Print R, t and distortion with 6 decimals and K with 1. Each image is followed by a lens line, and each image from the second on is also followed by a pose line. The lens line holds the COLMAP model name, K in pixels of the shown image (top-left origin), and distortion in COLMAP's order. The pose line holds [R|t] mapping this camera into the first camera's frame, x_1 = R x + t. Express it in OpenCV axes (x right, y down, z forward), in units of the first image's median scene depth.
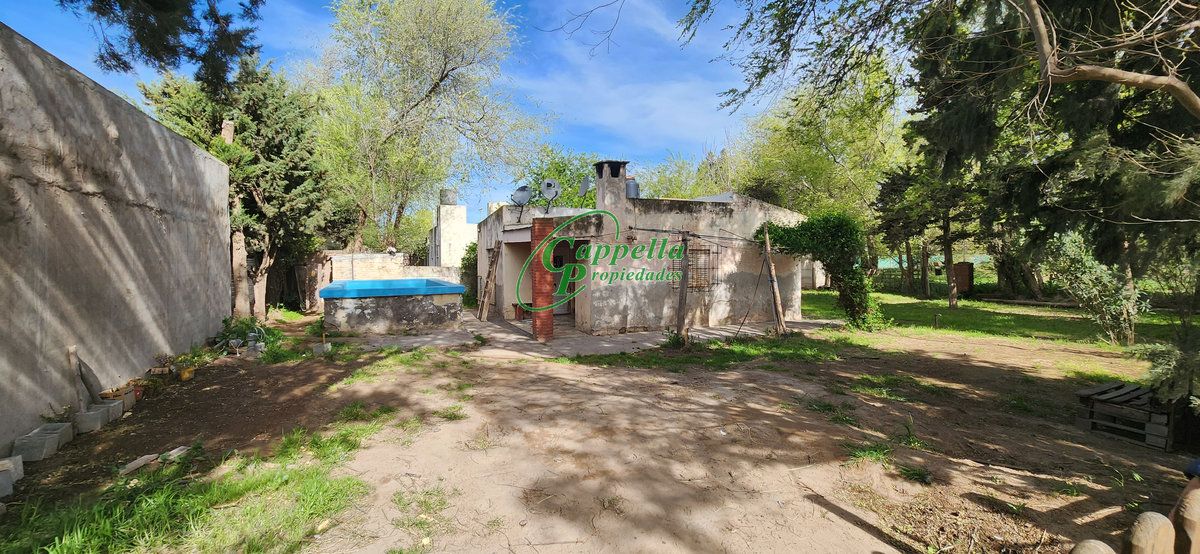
lens RADIAL K [[488.4, 0, 593.5], [0, 488.4, 264.4], [0, 0, 1]] dist [0.008408, -0.005768]
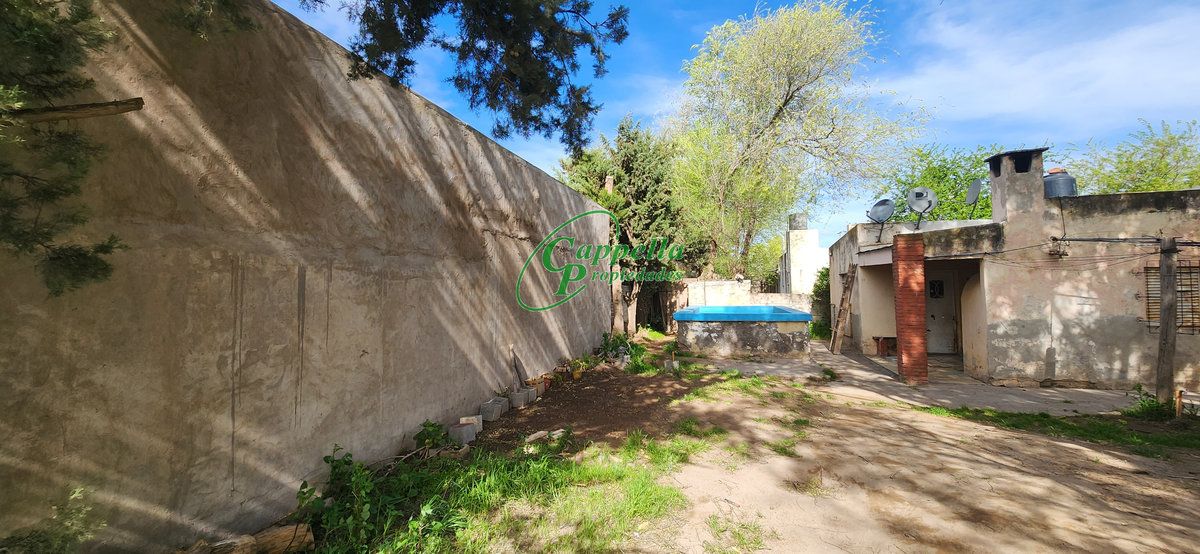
lens RADIAL K [[488.4, 0, 593.5], [0, 488.4, 264.4], [0, 0, 1]] dist [0.008408, -0.005768]
pose [[0.763004, -0.034651, -0.645464, 0.022867], [-0.003361, 0.998336, -0.057567, 0.005571], [0.646385, 0.046093, 0.761618, 0.022323]]
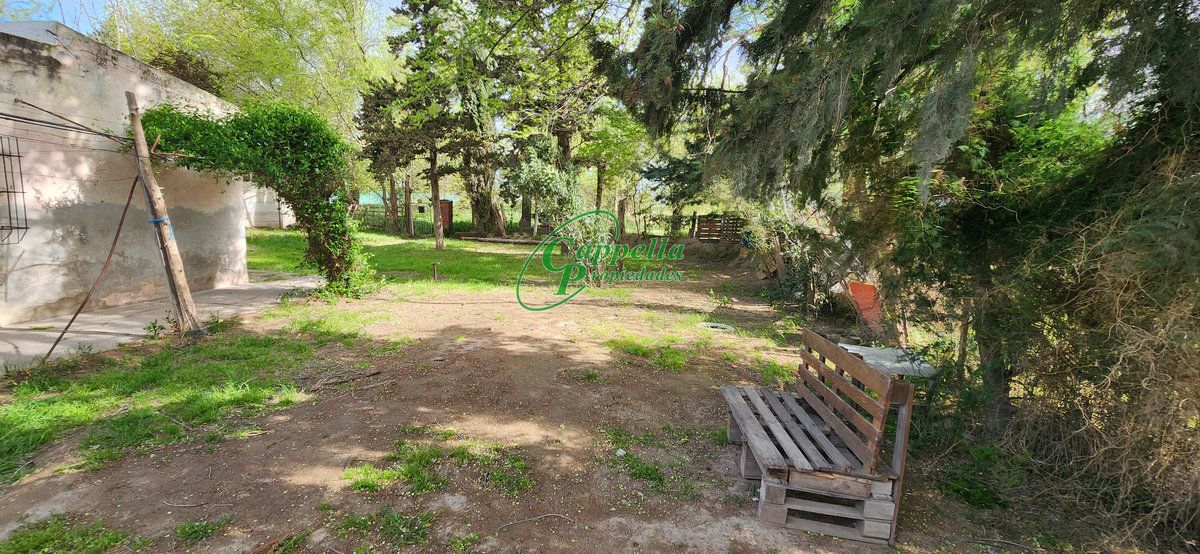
lens RADIAL K [[488.4, 0, 593.5], [0, 488.4, 264.4], [0, 0, 1]] dist [0.008408, -0.005768]
pose [[0.560042, -0.073087, 0.825234, 0.201066], [-0.036878, 0.992914, 0.112965, 0.004510], [-0.827643, -0.093698, 0.553379, 0.373469]]
